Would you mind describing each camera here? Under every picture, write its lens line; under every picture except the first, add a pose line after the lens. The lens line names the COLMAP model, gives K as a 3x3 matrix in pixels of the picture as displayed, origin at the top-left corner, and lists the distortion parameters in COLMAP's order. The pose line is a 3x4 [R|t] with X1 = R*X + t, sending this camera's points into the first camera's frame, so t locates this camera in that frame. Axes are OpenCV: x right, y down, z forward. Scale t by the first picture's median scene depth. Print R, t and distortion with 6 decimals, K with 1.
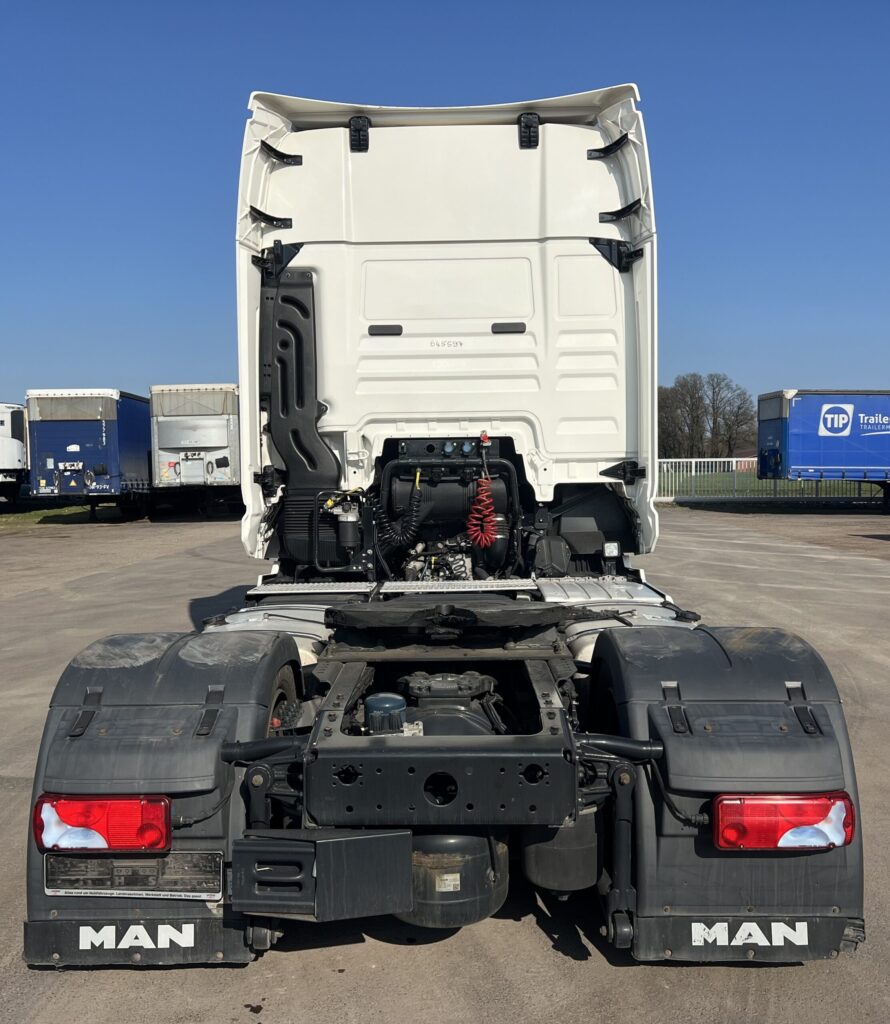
lens RADIAL K [[1030.7, 0, 444.2], [0, 1030.7, 539.9], [0, 0, 1]] dist [0.134021, -0.352393]
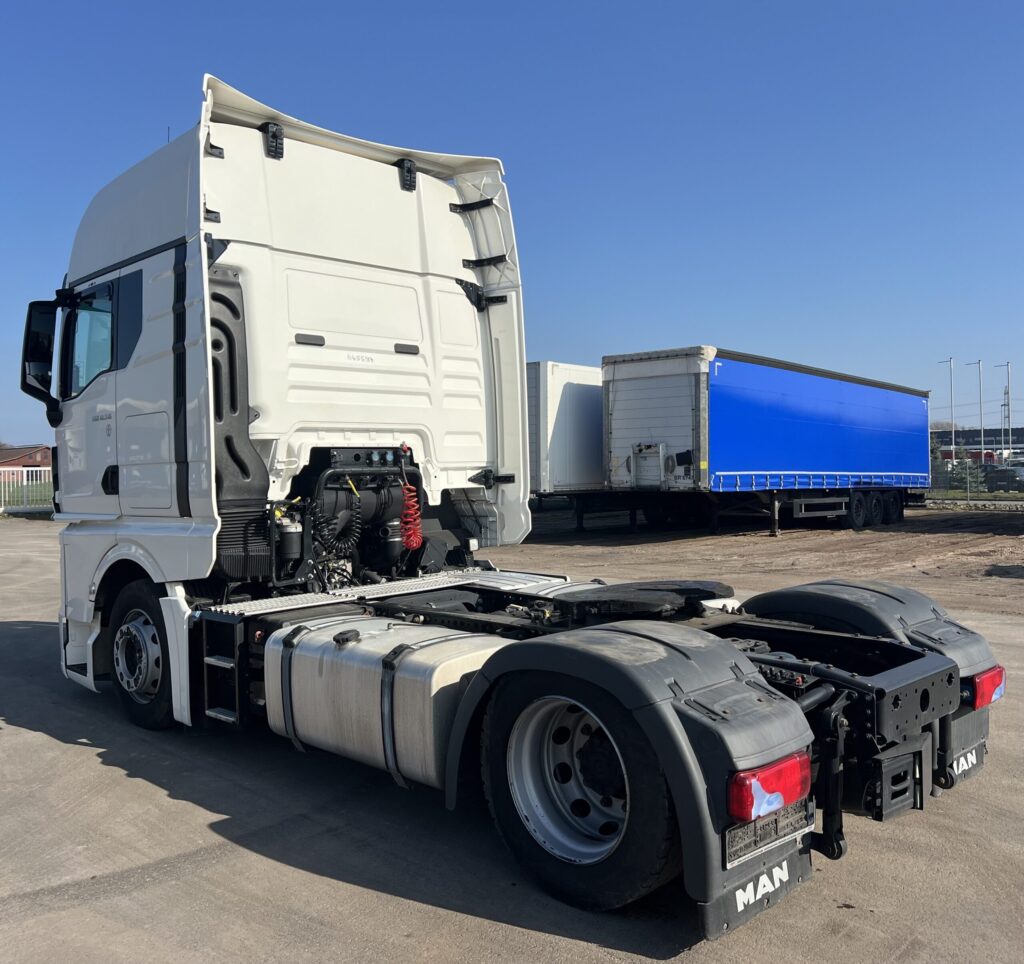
lens RADIAL K [[996.6, 0, 512.0], [0, 996.6, 482.0], [0, 0, 1]] dist [0.187764, -0.457887]
pose [[0.681706, -0.012209, 0.731524, -0.638423], [0.058326, 0.997585, -0.037705, -0.017077], [-0.729298, 0.068370, 0.680772, 0.203888]]
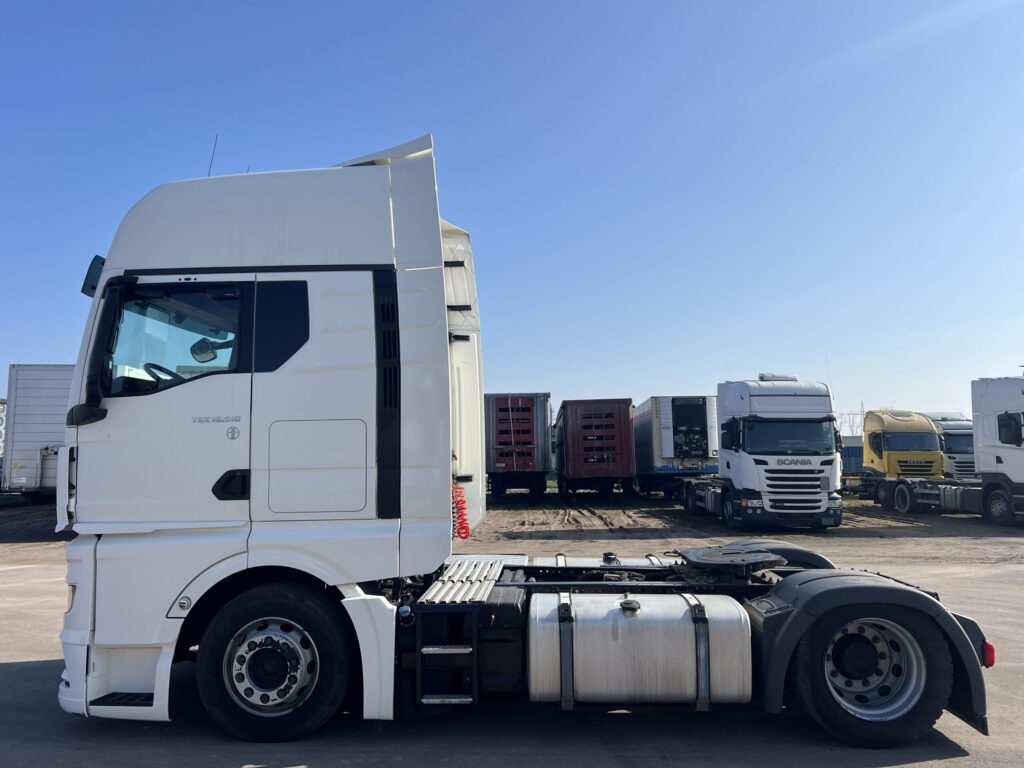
lens RADIAL K [[796.2, 0, 512.0], [0, 796.2, 384.0], [0, 0, 1]] dist [0.026606, 0.000773]
pose [[-0.030041, 0.098070, 0.994726, -0.959710], [0.072051, 0.992799, -0.095704, -0.084250], [-0.996948, 0.068796, -0.036890, 0.946686]]
